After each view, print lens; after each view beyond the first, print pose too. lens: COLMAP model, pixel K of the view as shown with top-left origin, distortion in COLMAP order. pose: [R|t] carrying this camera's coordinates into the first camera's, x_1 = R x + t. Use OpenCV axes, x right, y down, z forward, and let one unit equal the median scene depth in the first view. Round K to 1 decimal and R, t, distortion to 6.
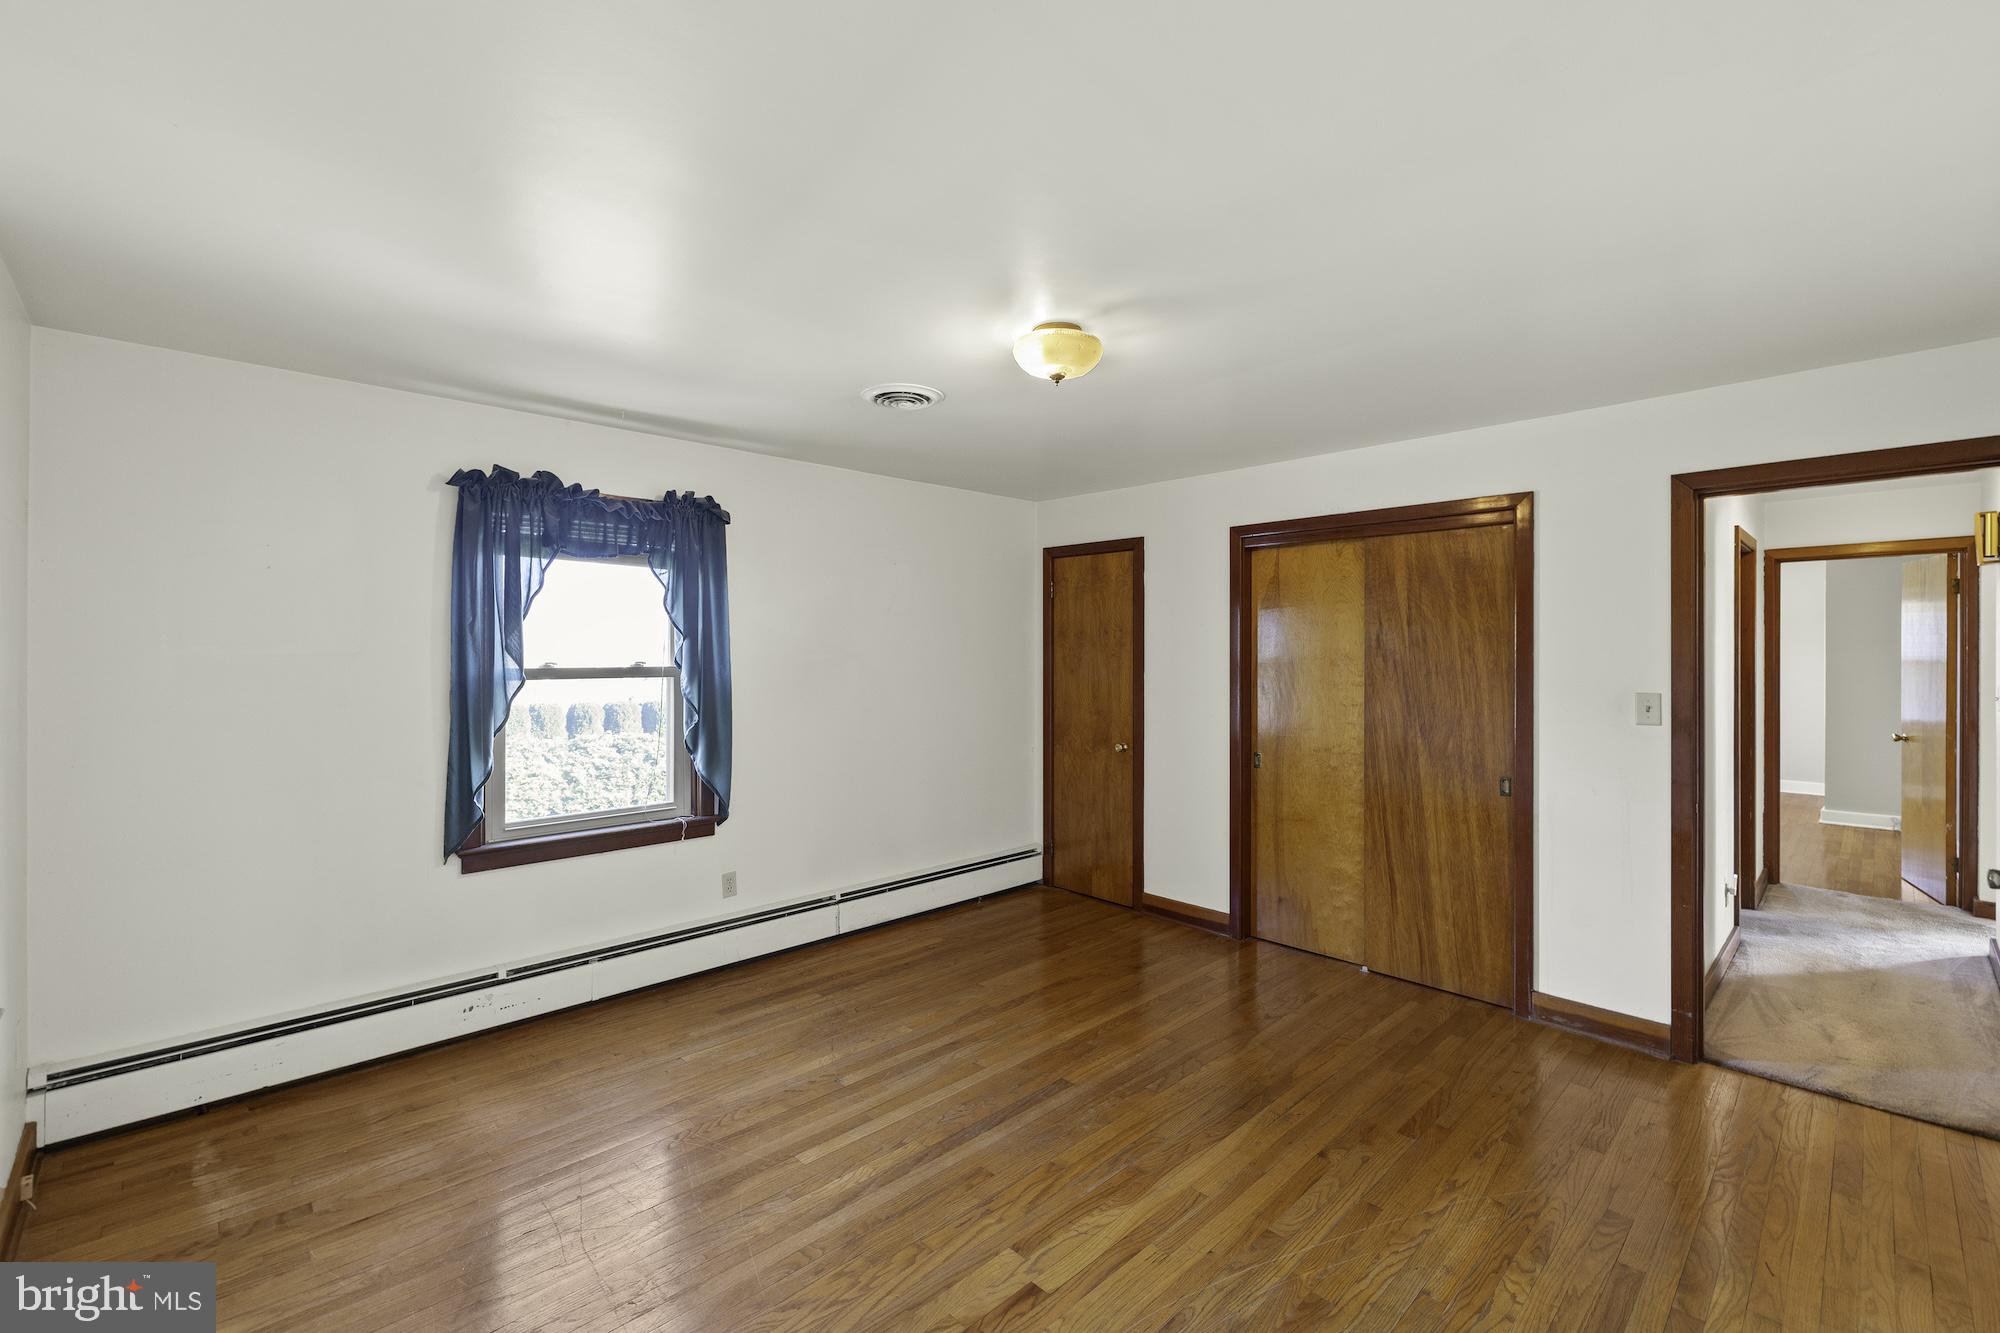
lens RADIAL K [[852.8, 0, 1001.7], [0, 852.8, 649.6], [0, 0, 1]] dist [-0.002981, 0.000054]
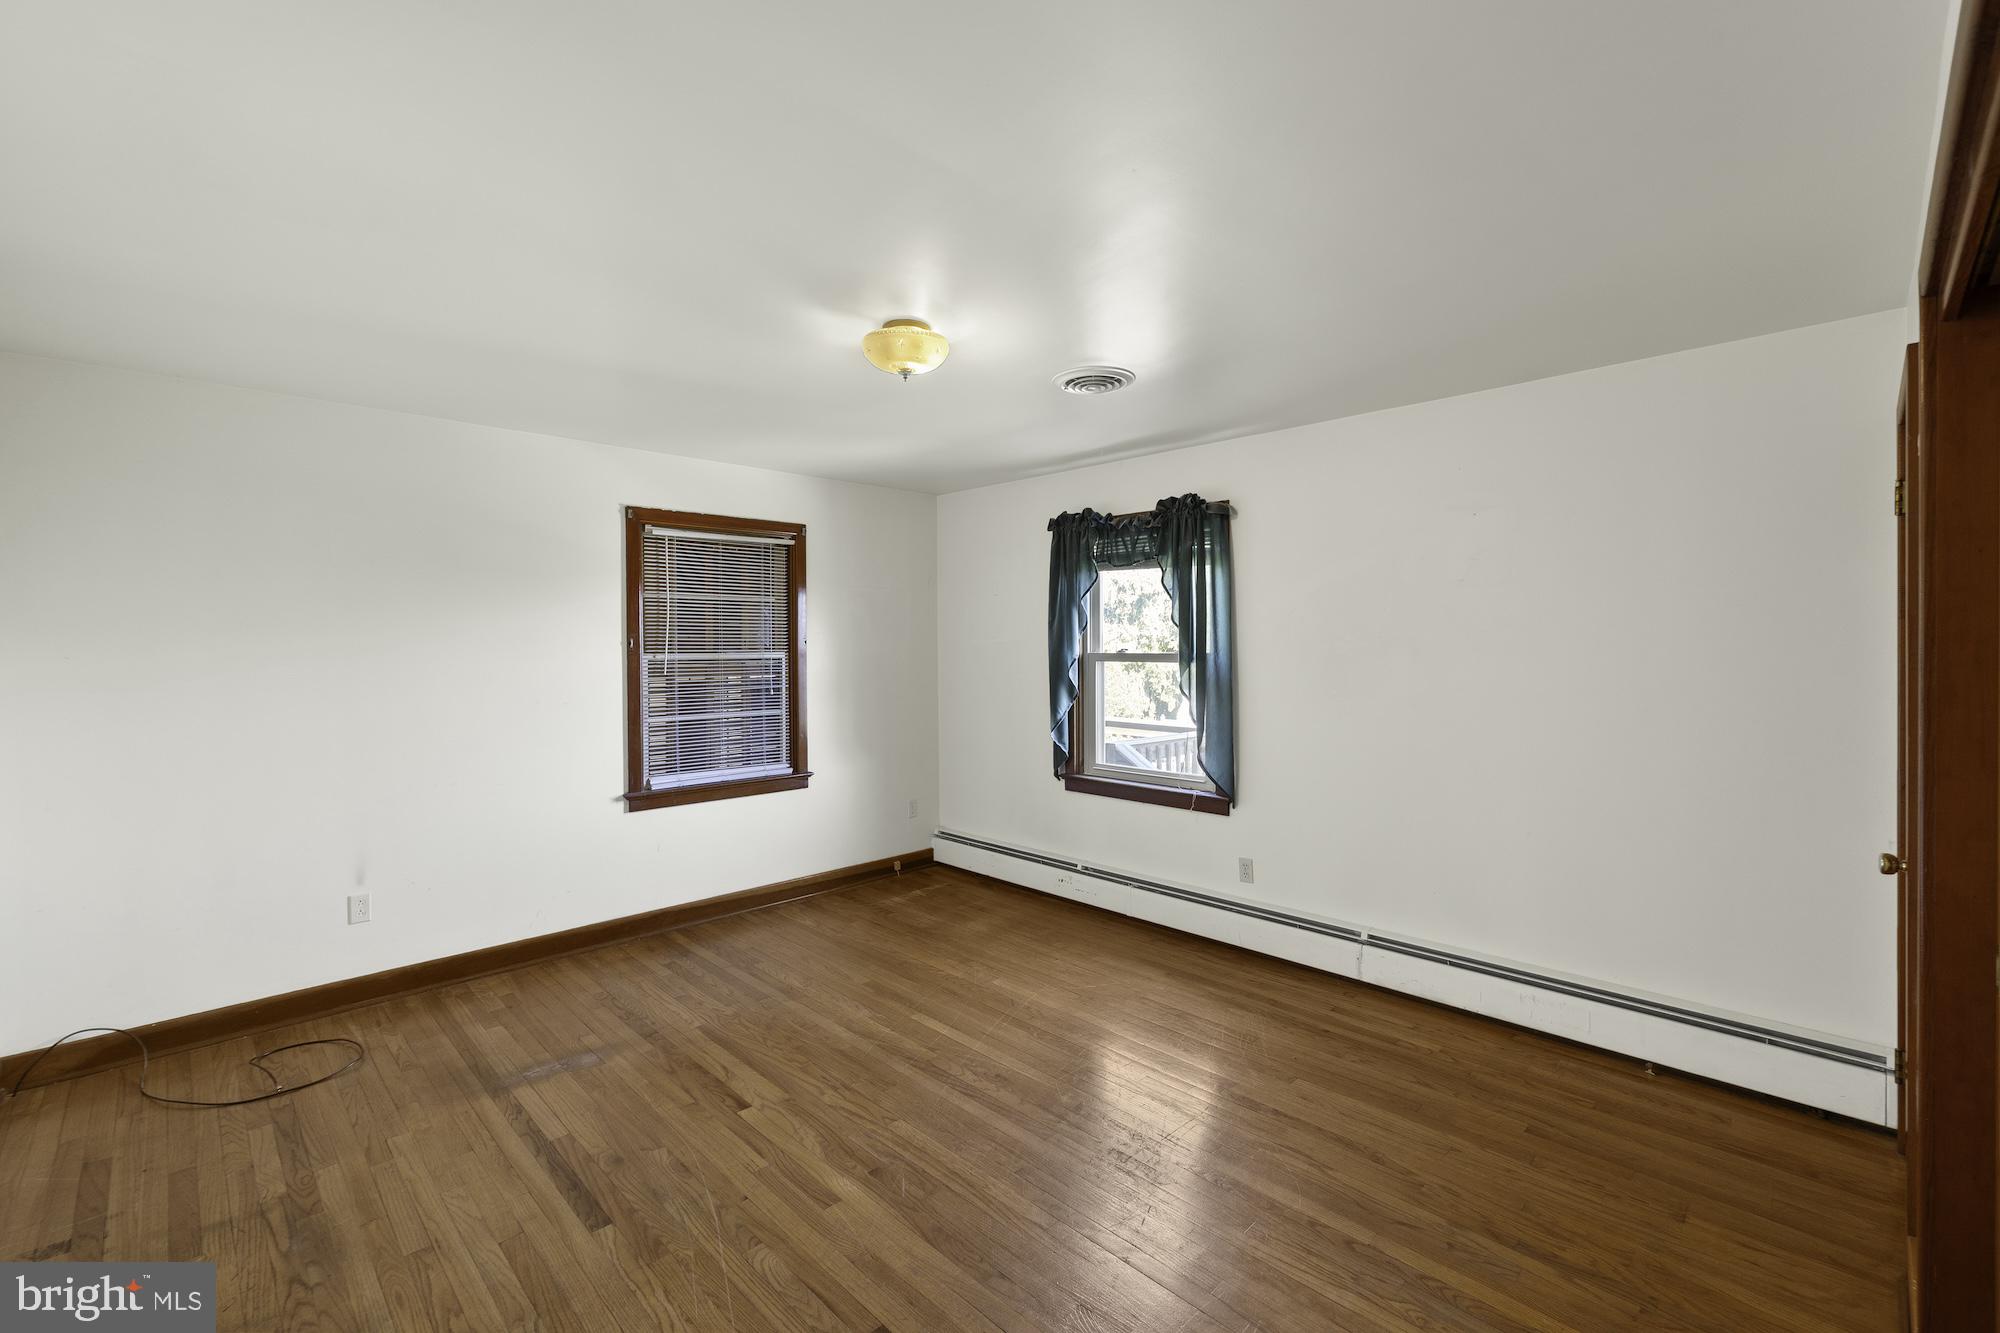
lens RADIAL K [[852.8, 0, 963.3], [0, 852.8, 650.2], [0, 0, 1]] dist [-0.002981, 0.000054]
pose [[-0.020135, 0.006950, -0.999773, 0.784691], [0.008505, 0.999941, 0.006780, 0.006800], [0.999761, -0.008366, -0.020193, 0.779849]]
